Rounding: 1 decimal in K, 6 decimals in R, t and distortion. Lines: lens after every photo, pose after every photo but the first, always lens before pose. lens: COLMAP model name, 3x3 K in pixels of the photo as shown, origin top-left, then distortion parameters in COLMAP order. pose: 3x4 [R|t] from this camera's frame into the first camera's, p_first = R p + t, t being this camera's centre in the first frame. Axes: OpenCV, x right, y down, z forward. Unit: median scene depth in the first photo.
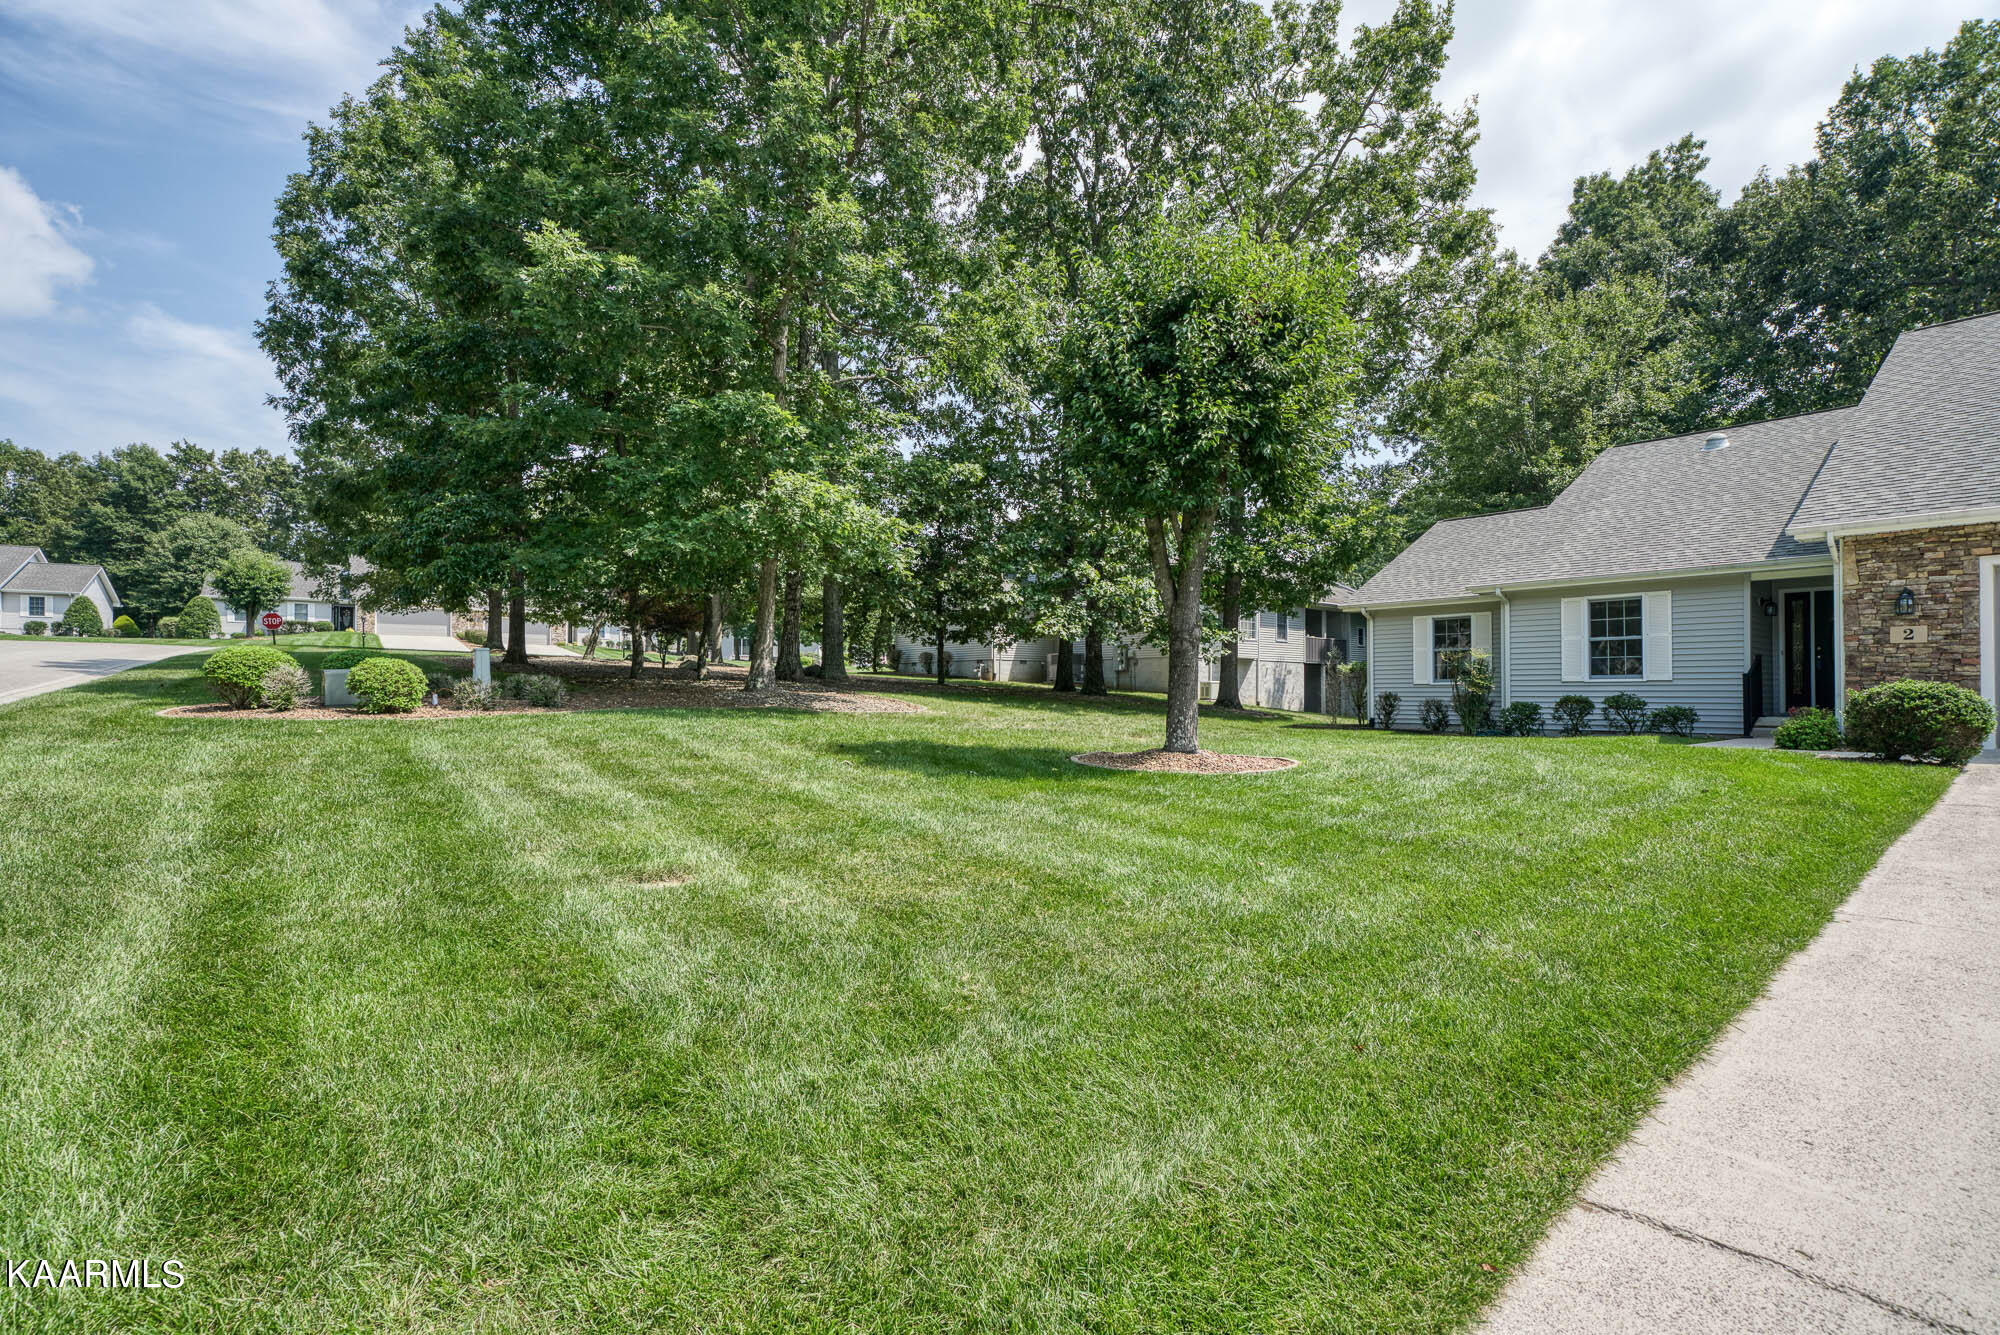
lens RADIAL K [[960.1, 0, 1003.7], [0, 960.1, 686.3], [0, 0, 1]] dist [0.021026, 0.000826]
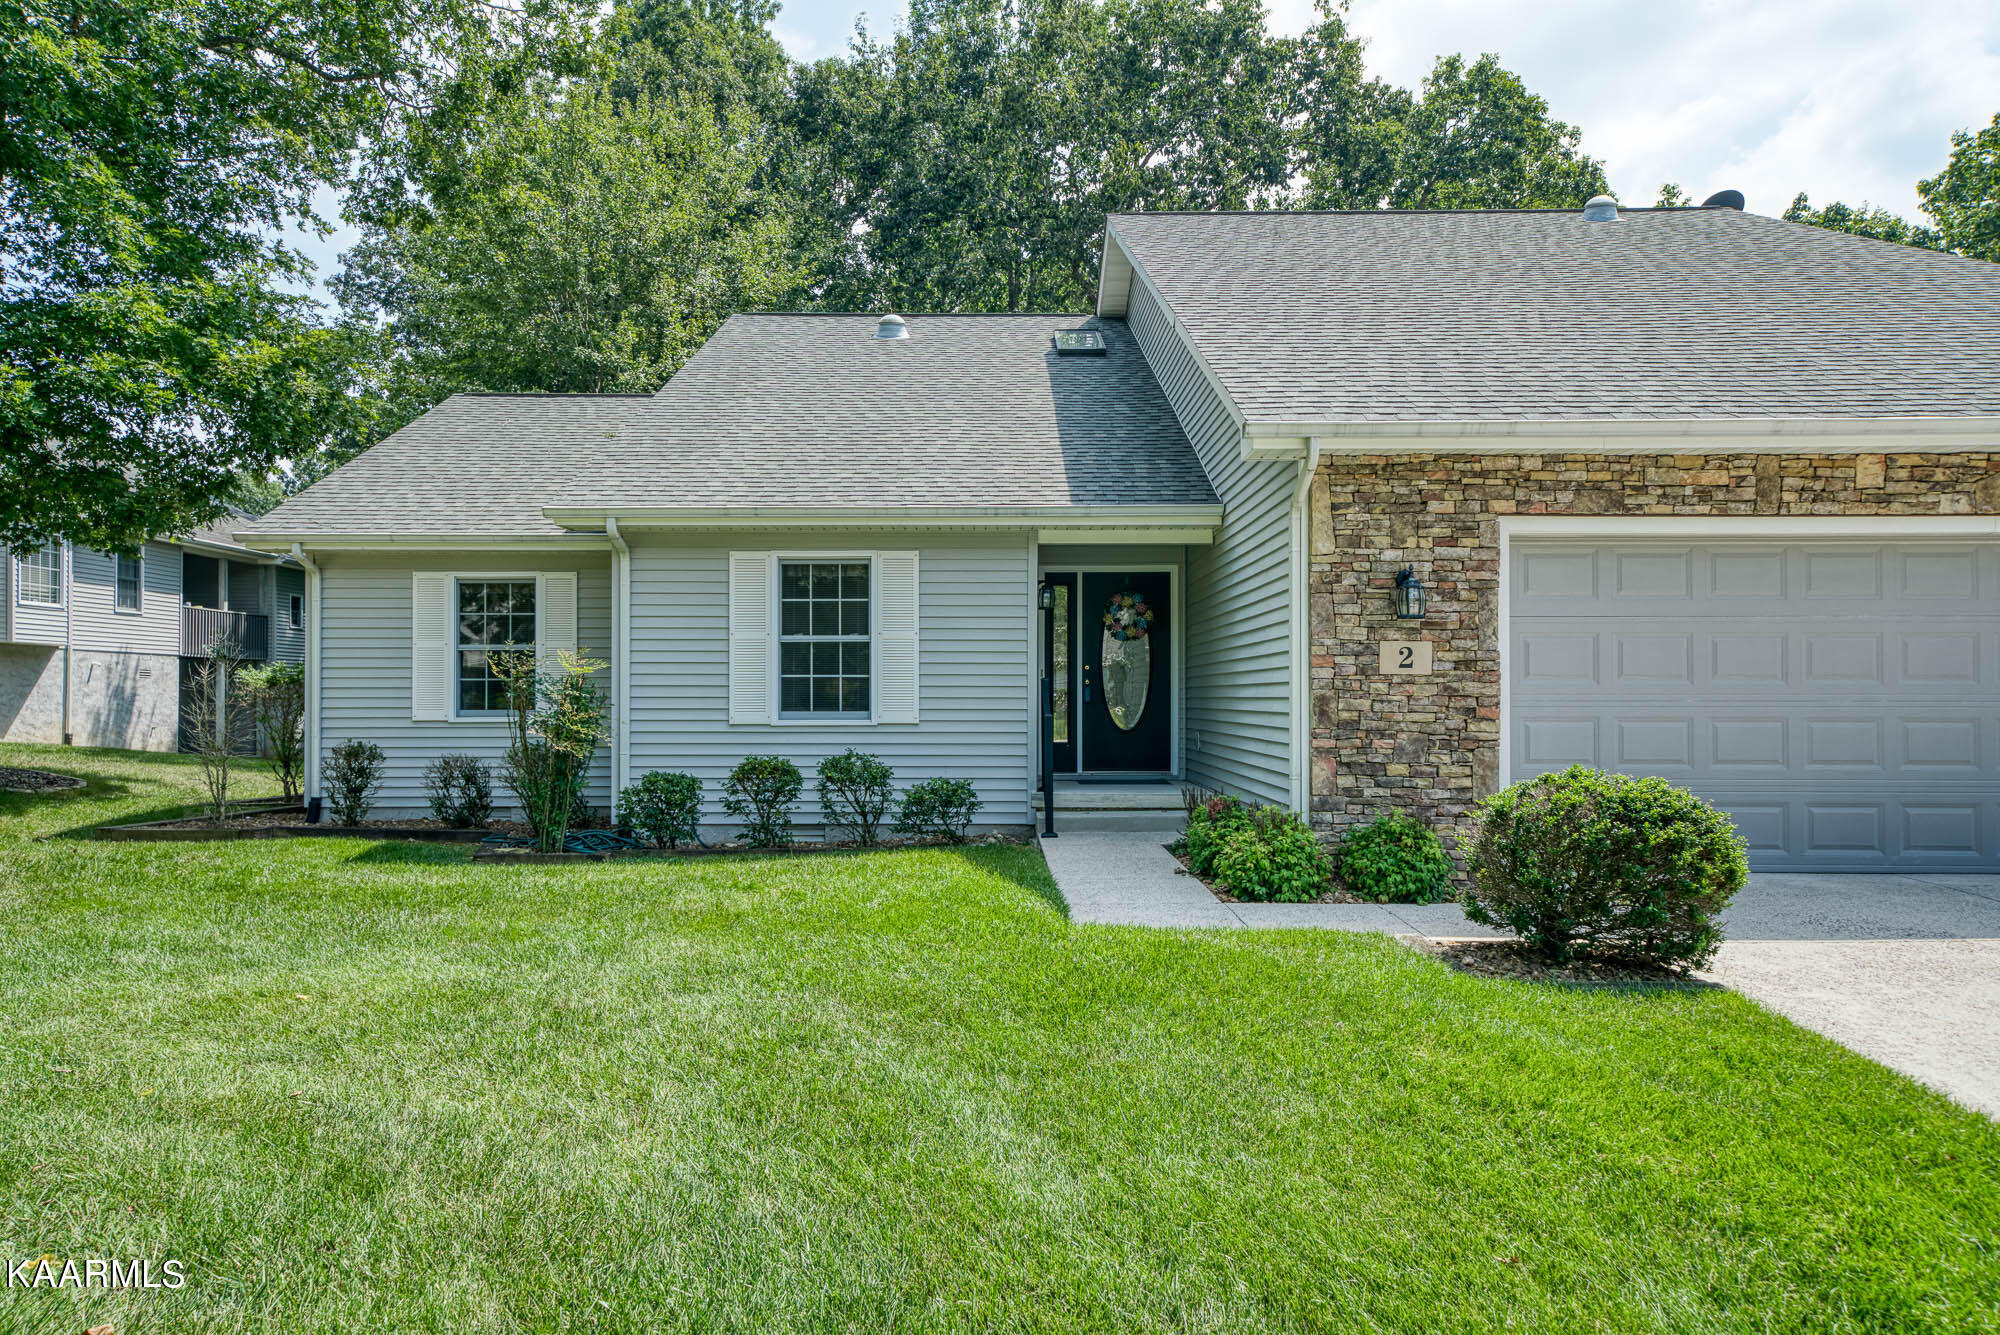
lens RADIAL K [[1361.1, 0, 1006.3], [0, 1361.1, 672.5], [0, 0, 1]] dist [0.026663, 0.000797]
pose [[0.673967, 0.013992, 0.738629, 0.172243], [-0.006303, 0.999893, -0.013190, -0.023055], [-0.738734, 0.004234, 0.673984, 0.449266]]
